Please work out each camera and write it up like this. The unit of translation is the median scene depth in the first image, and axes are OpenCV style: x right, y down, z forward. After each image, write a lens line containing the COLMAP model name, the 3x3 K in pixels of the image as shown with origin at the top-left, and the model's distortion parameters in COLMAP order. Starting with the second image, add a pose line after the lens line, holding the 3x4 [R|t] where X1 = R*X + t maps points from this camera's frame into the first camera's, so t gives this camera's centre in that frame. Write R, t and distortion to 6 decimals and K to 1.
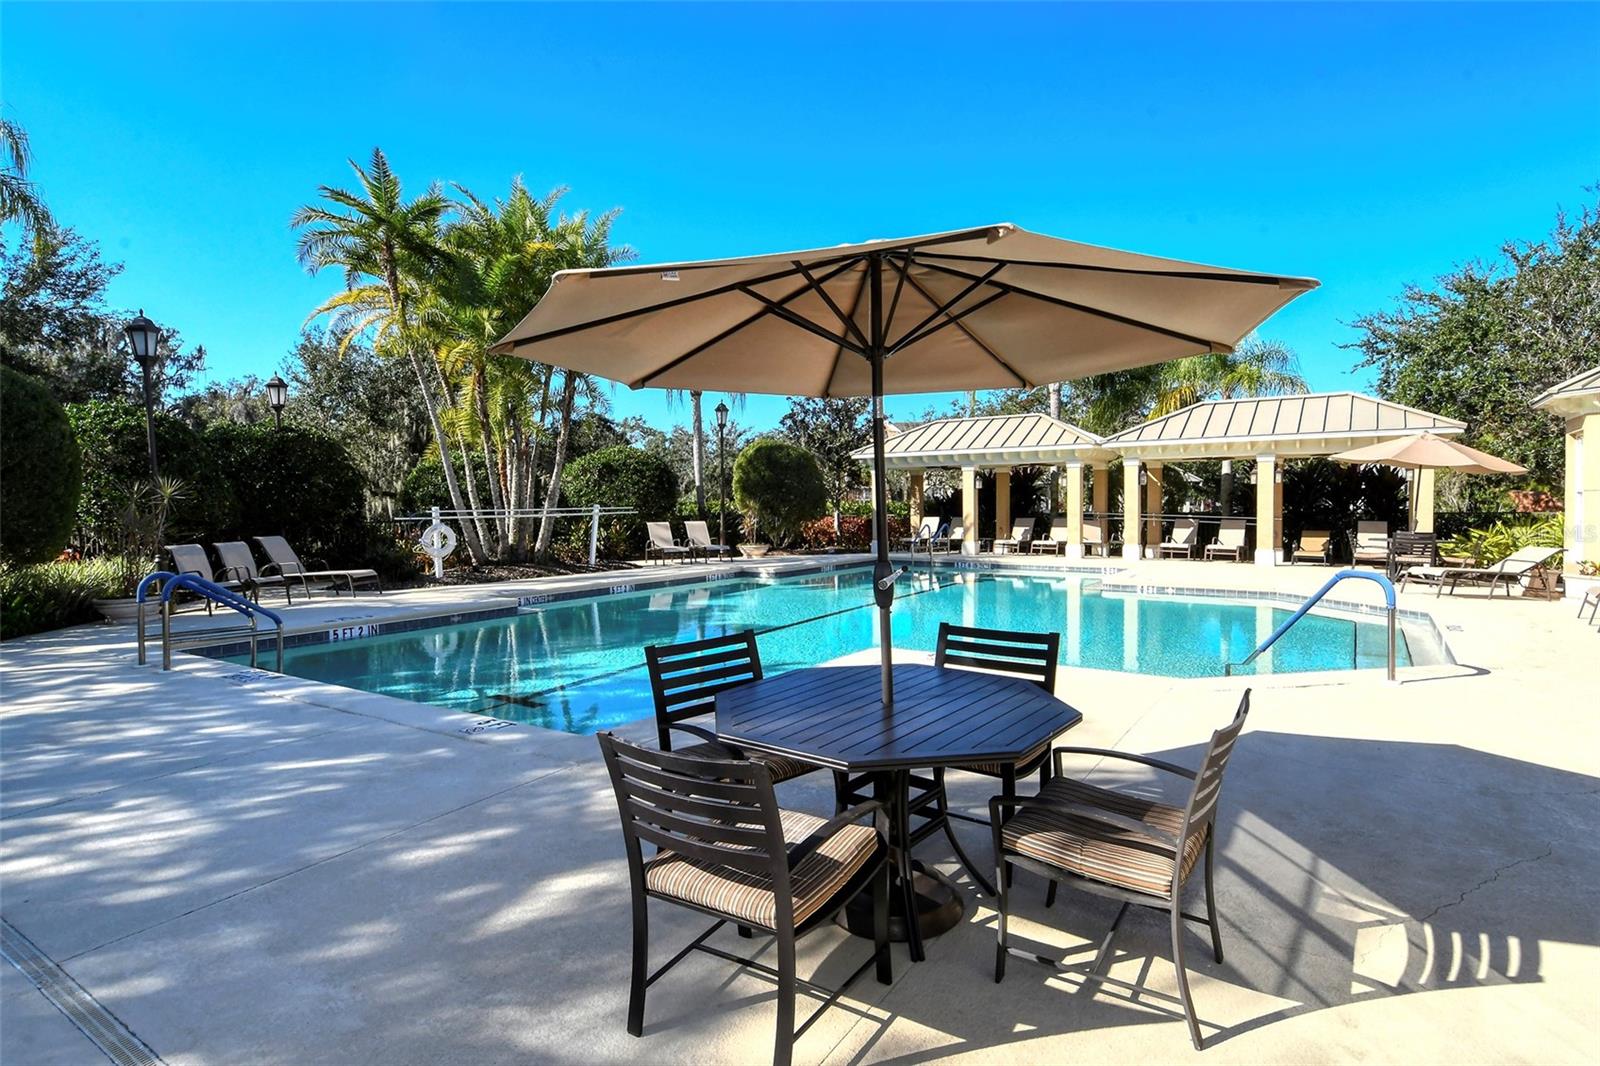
lens RADIAL K [[861.1, 0, 816.2], [0, 861.1, 523.0], [0, 0, 1]] dist [0.016589, -0.001447]
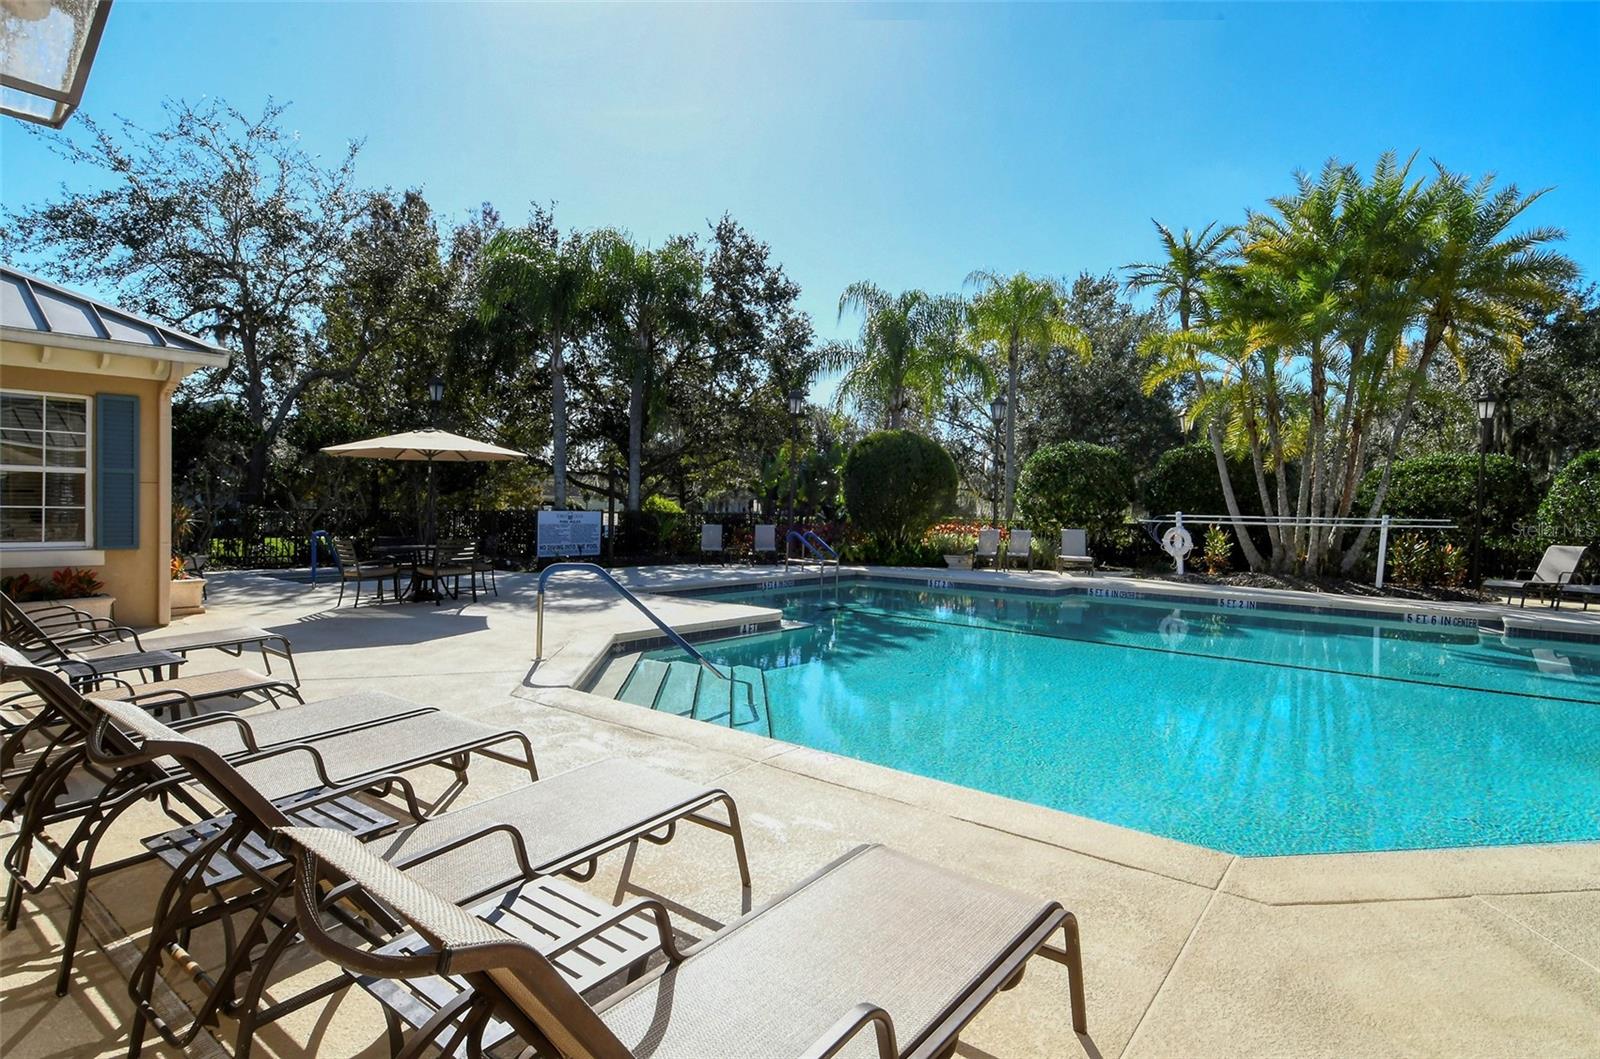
lens RADIAL K [[864.7, 0, 810.2], [0, 864.7, 530.9], [0, 0, 1]] dist [0.017955, -0.004233]
pose [[-0.114834, 0.036057, -0.992730, 0.594079], [-0.044252, 0.998163, 0.041373, -0.015258], [0.992399, 0.048681, -0.113027, 0.516394]]
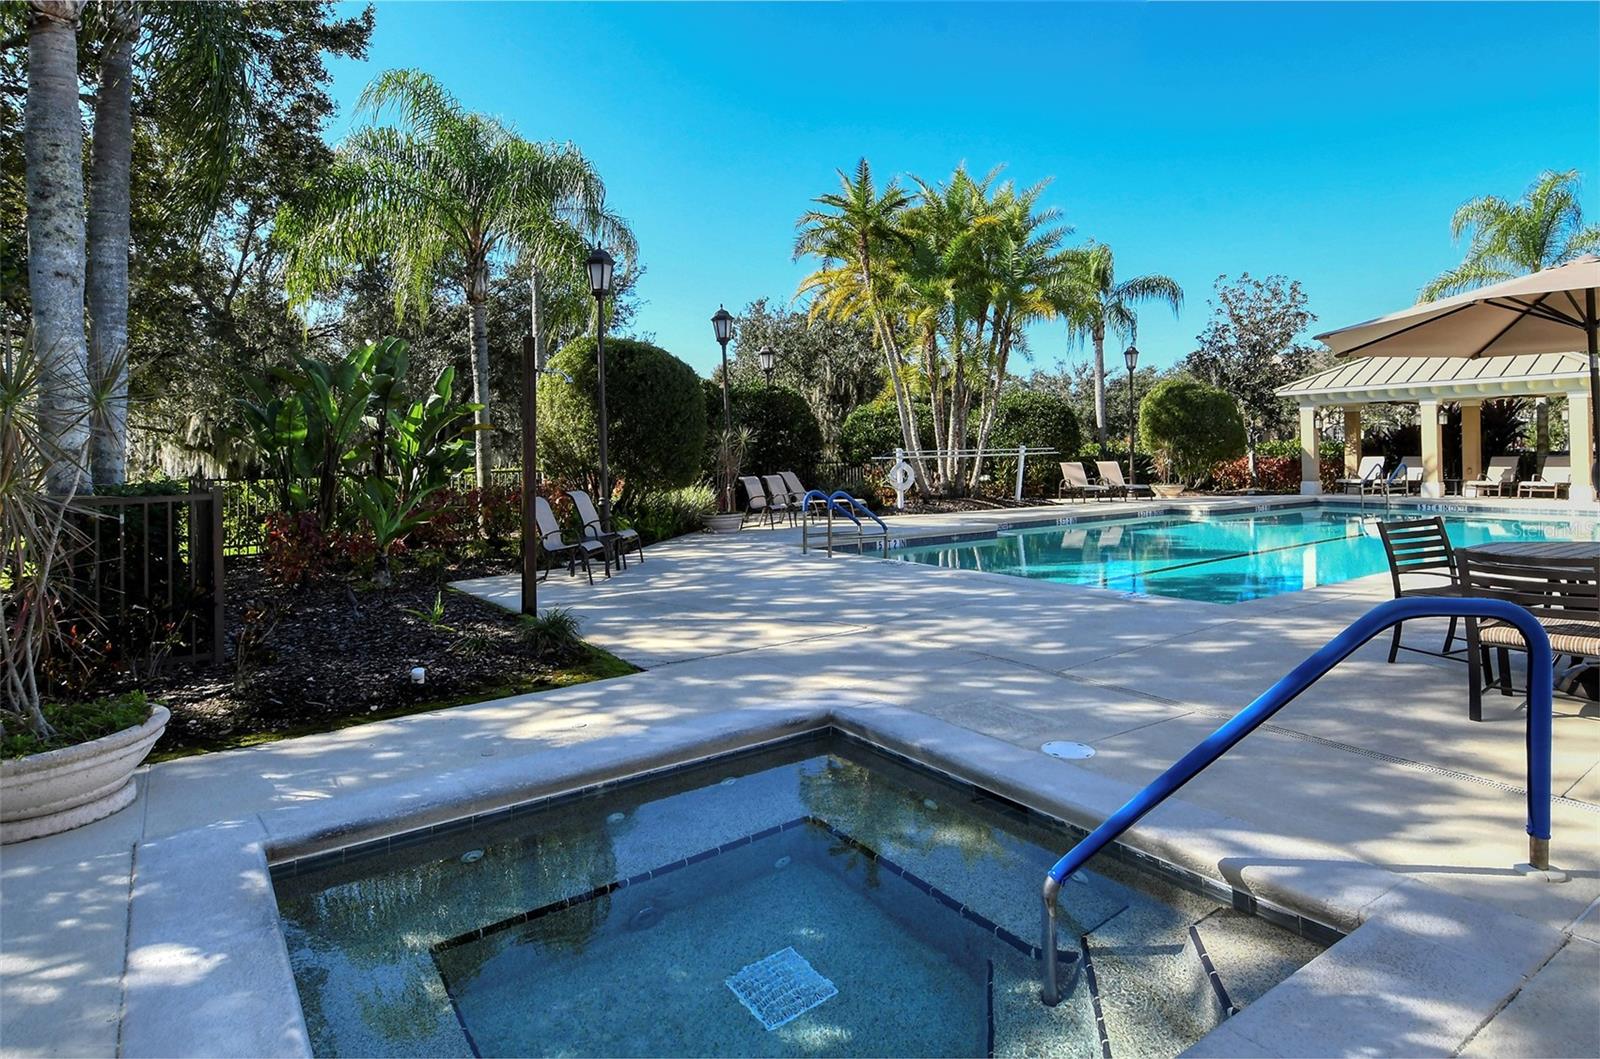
lens RADIAL K [[864.7, 0, 809.7], [0, 864.7, 444.5], [0, 0, 1]] dist [0.017955, -0.004233]
pose [[0.921685, -0.010410, -0.387800, -0.072932], [-0.000208, 0.999626, -0.027328, 0.006813], [0.387940, 0.025269, 0.921338, -0.112674]]
